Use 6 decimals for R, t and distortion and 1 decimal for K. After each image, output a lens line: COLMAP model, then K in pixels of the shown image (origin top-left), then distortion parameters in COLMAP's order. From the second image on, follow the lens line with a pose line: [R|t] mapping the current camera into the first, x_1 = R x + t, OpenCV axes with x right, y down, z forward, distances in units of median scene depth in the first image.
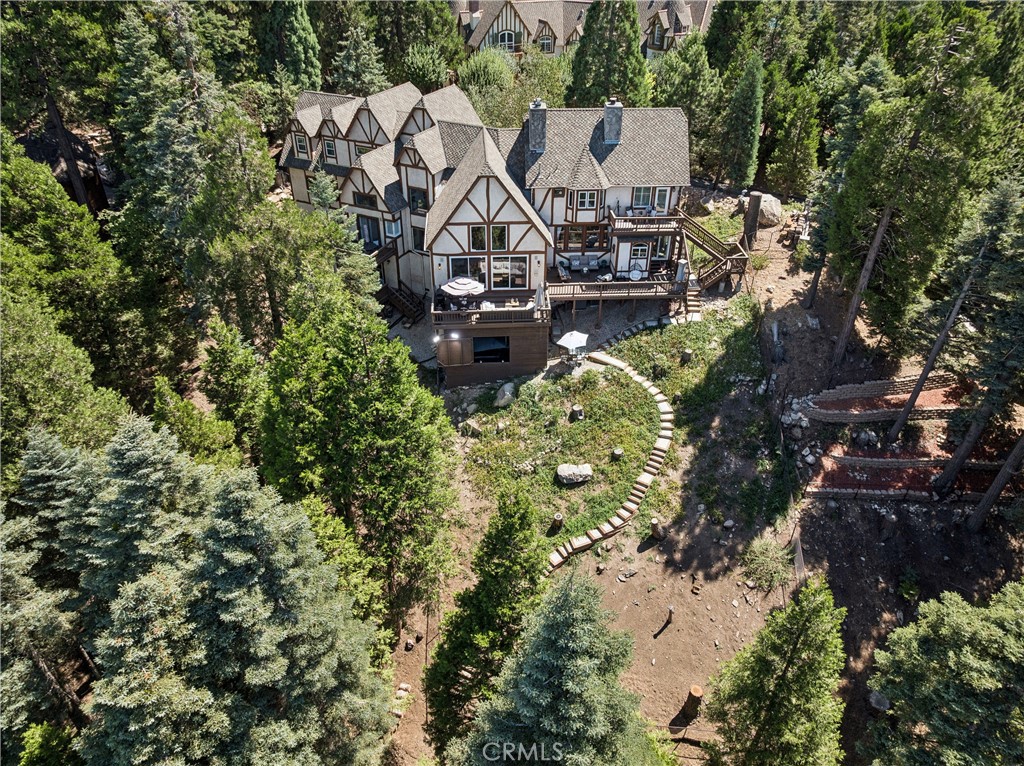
lens RADIAL K [[724.9, 0, 510.5], [0, 724.9, 383.6], [0, 0, 1]] dist [-0.027665, -0.001994]
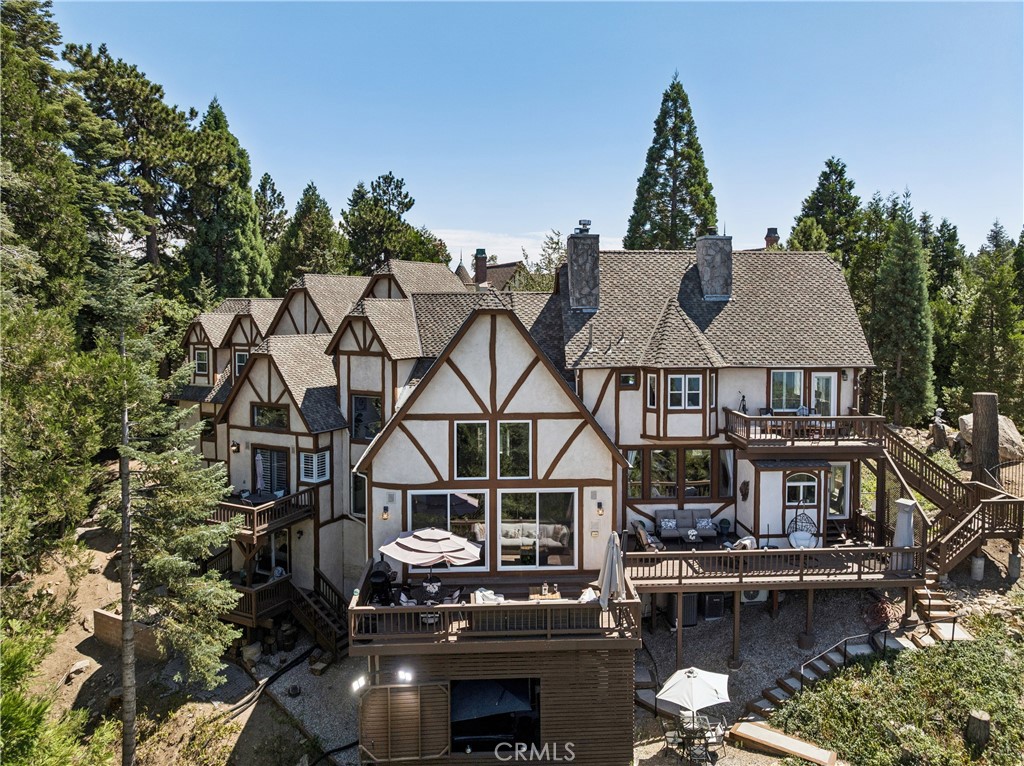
lens RADIAL K [[654.9, 0, 518.0], [0, 654.9, 382.5], [0, 0, 1]] dist [-0.025032, 0.001962]
pose [[0.999996, -0.002951, 0.000268, -0.013176], [0.002622, 0.839063, -0.544029, -0.005202], [0.001381, 0.544027, 0.839067, 0.588180]]
